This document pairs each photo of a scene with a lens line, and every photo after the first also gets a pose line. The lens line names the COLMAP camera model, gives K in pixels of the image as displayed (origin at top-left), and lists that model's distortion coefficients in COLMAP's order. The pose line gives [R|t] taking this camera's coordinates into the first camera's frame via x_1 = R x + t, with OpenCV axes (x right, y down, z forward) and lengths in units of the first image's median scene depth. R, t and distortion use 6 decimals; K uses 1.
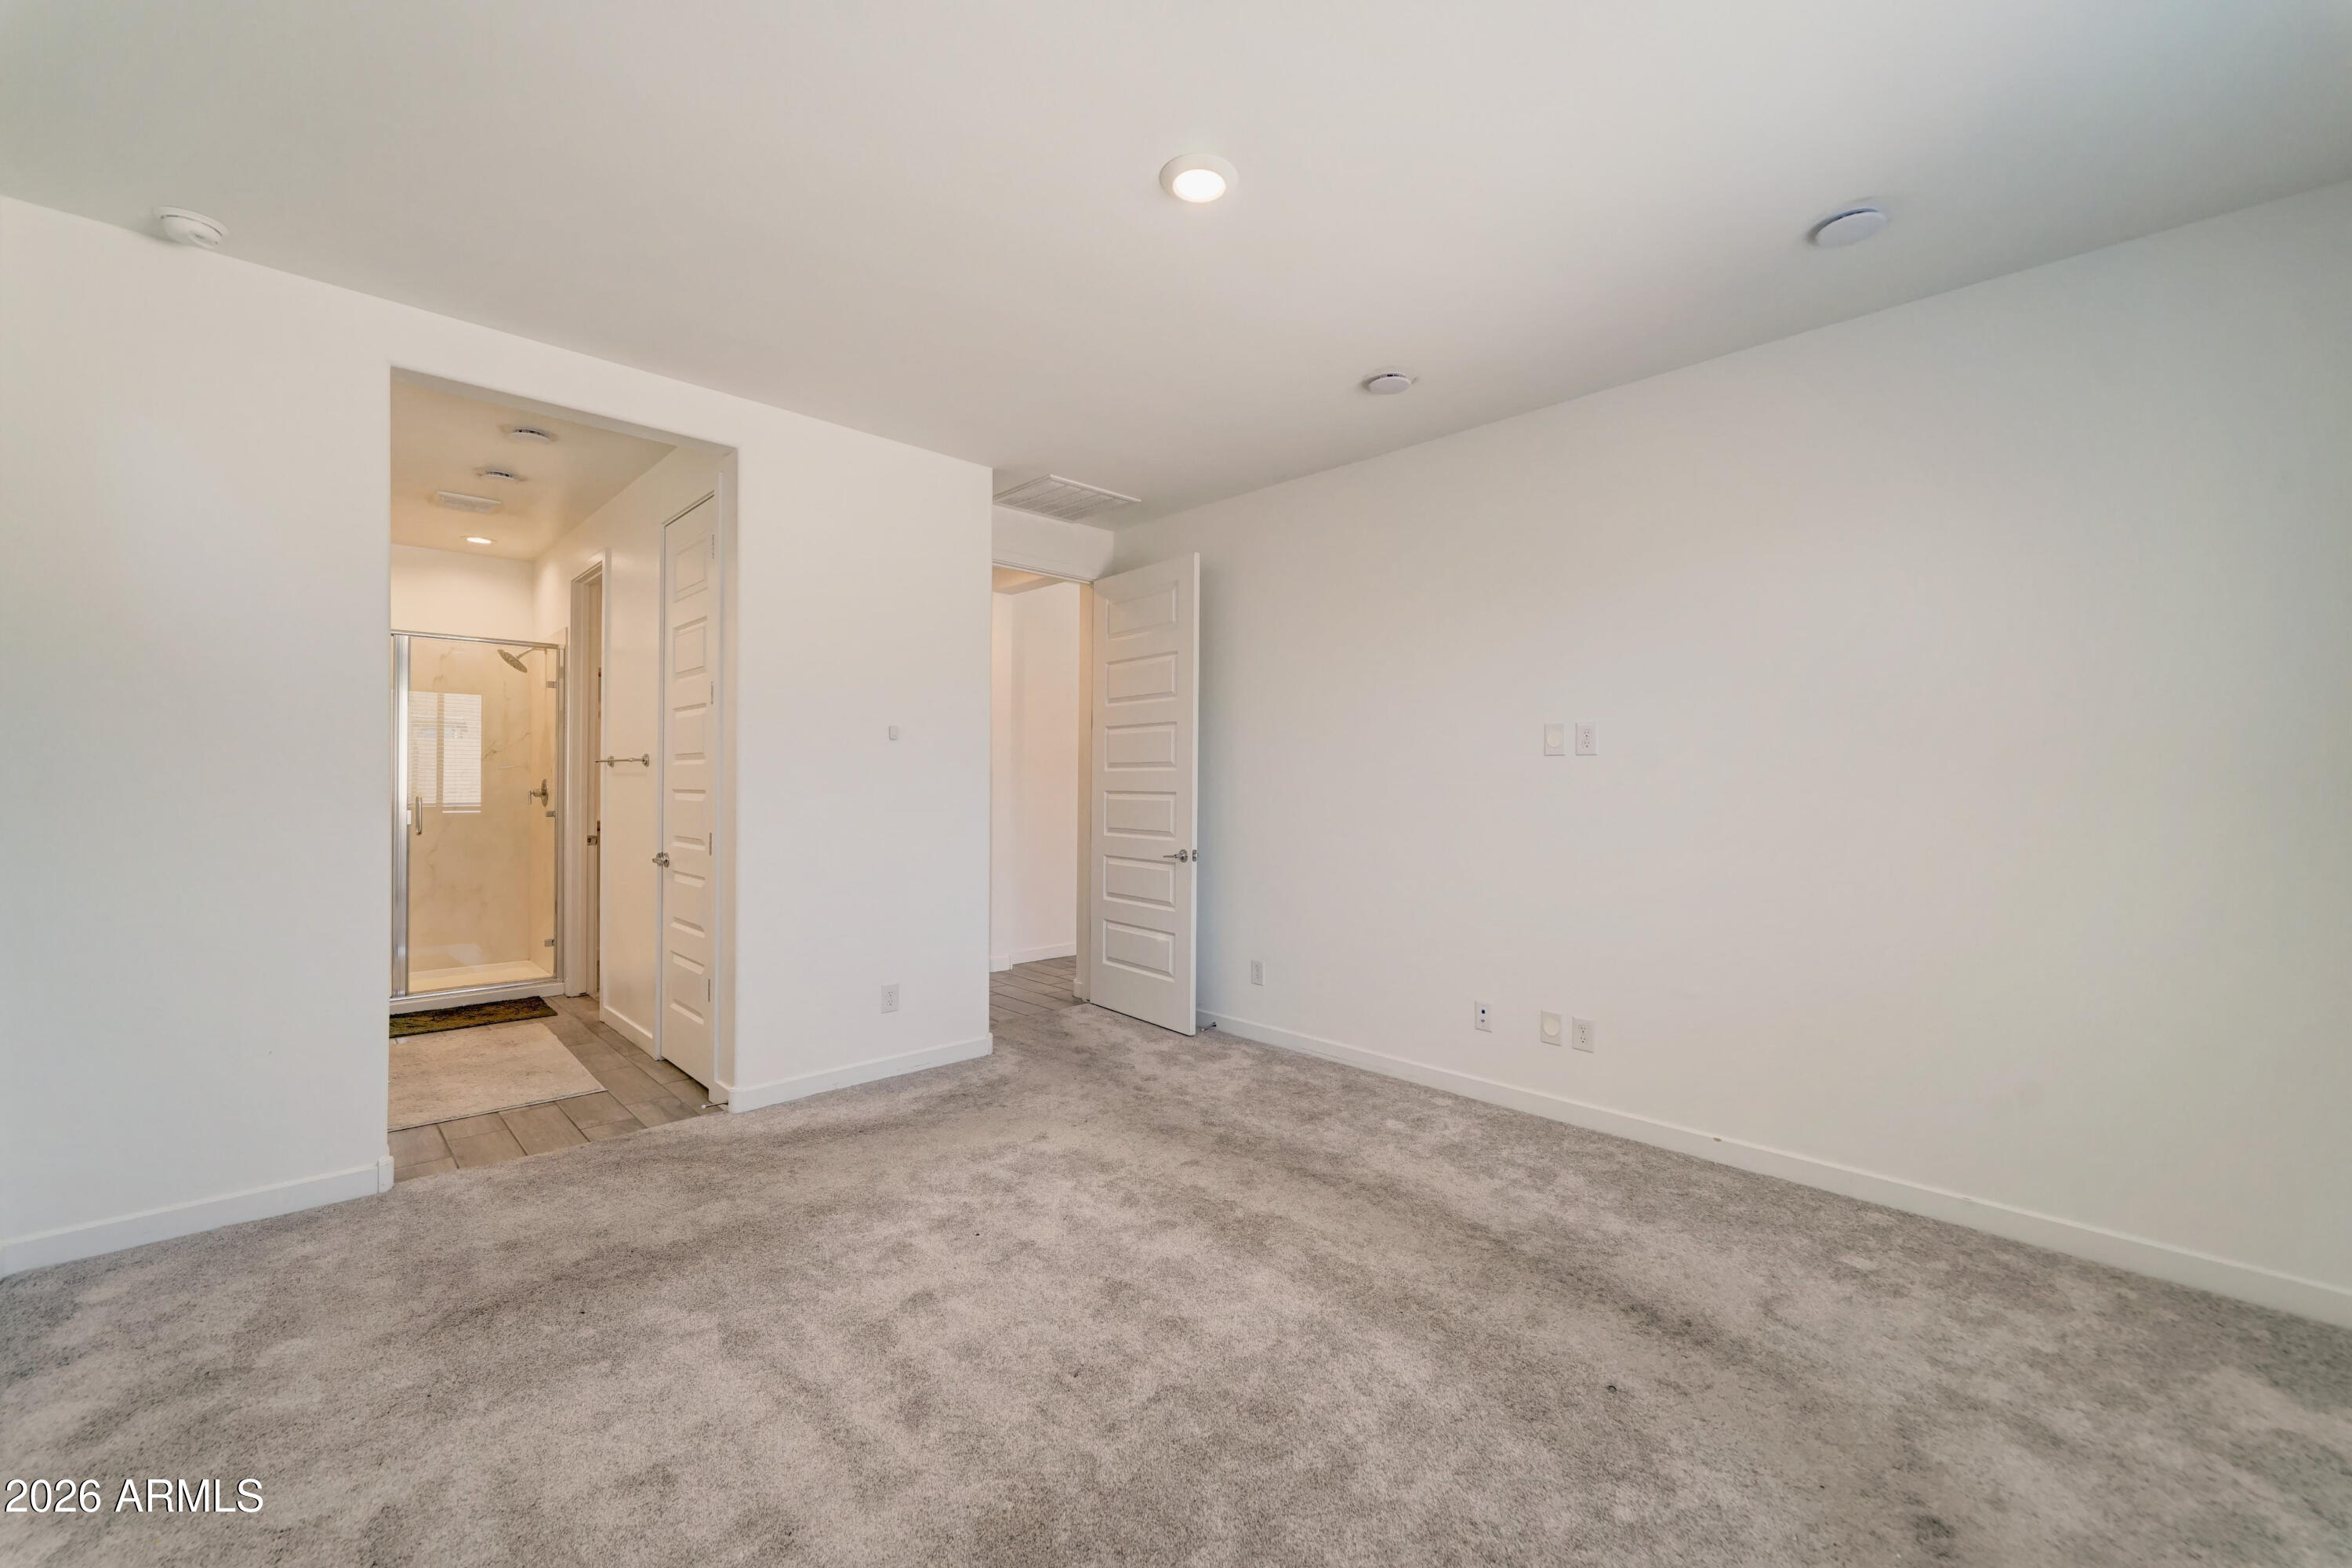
lens RADIAL K [[948.8, 0, 1222.2], [0, 948.8, 810.4], [0, 0, 1]] dist [-0.002079, -0.000566]
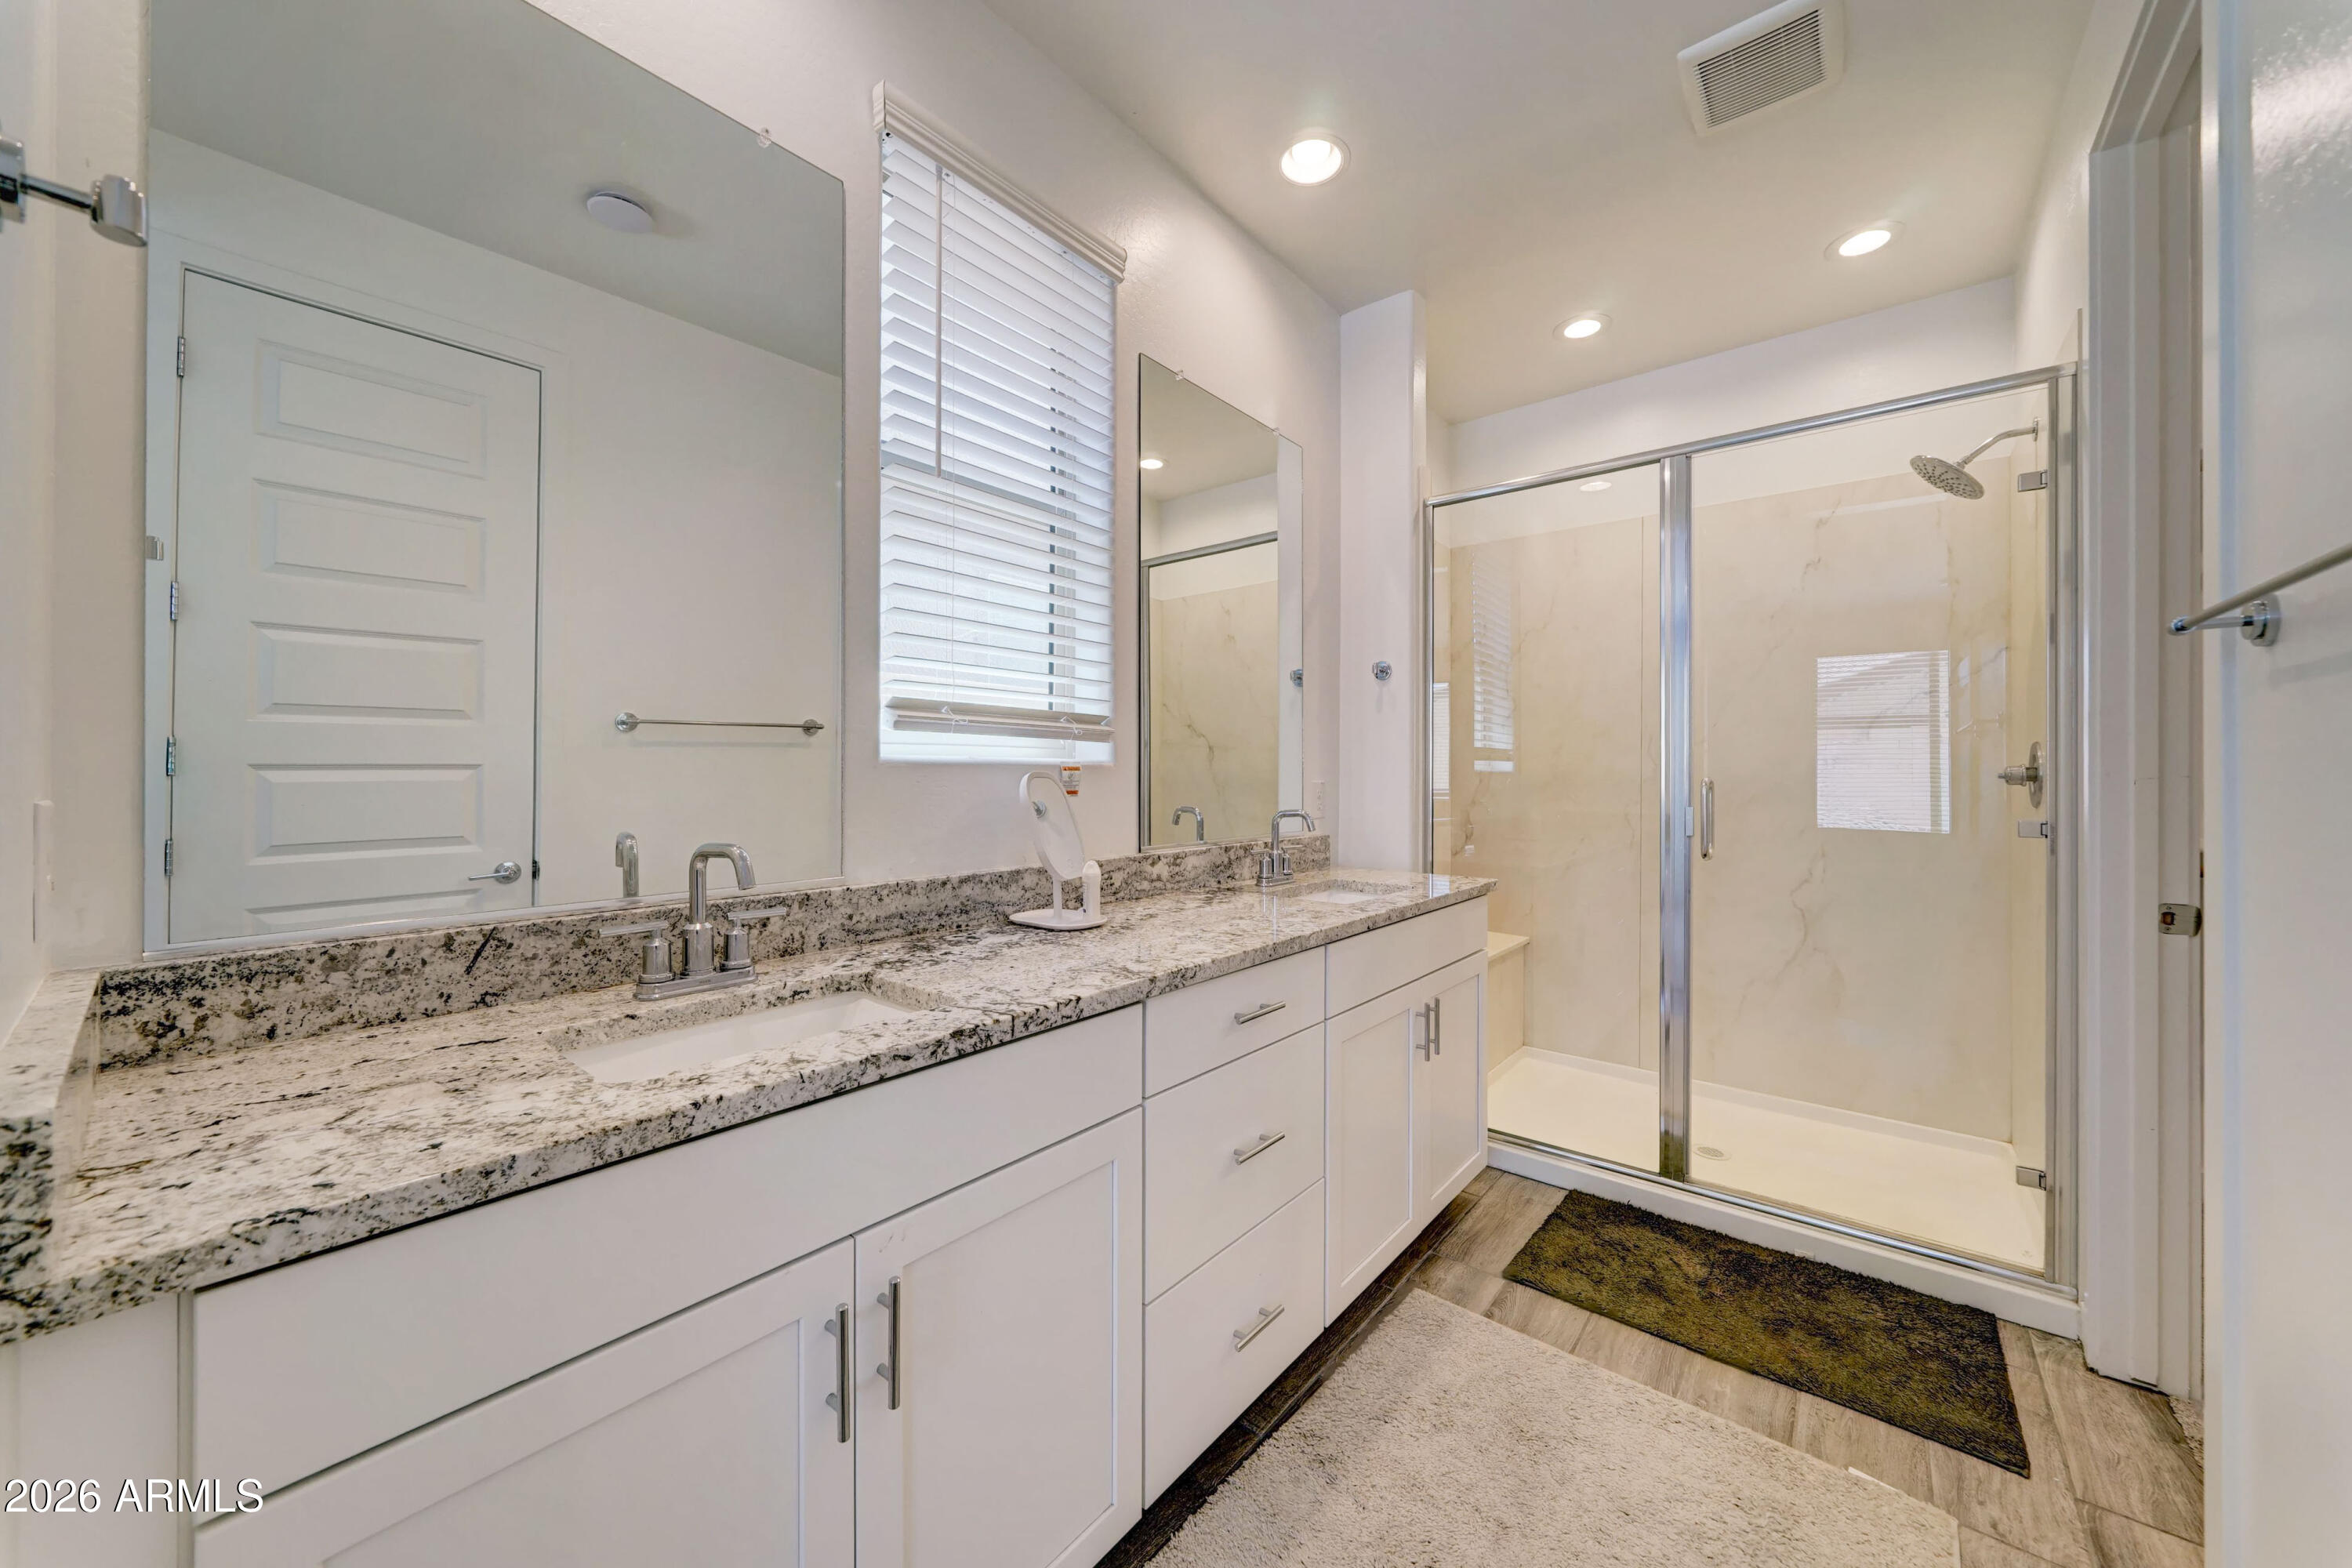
lens RADIAL K [[835.4, 0, 1184.8], [0, 835.4, 774.9], [0, 0, 1]] dist [-0.003361, -0.000139]
pose [[0.092775, -0.010837, -0.995628, -0.410693], [-0.009925, 0.999881, -0.011808, -0.011542], [0.995638, 0.010977, 0.092656, 0.632416]]
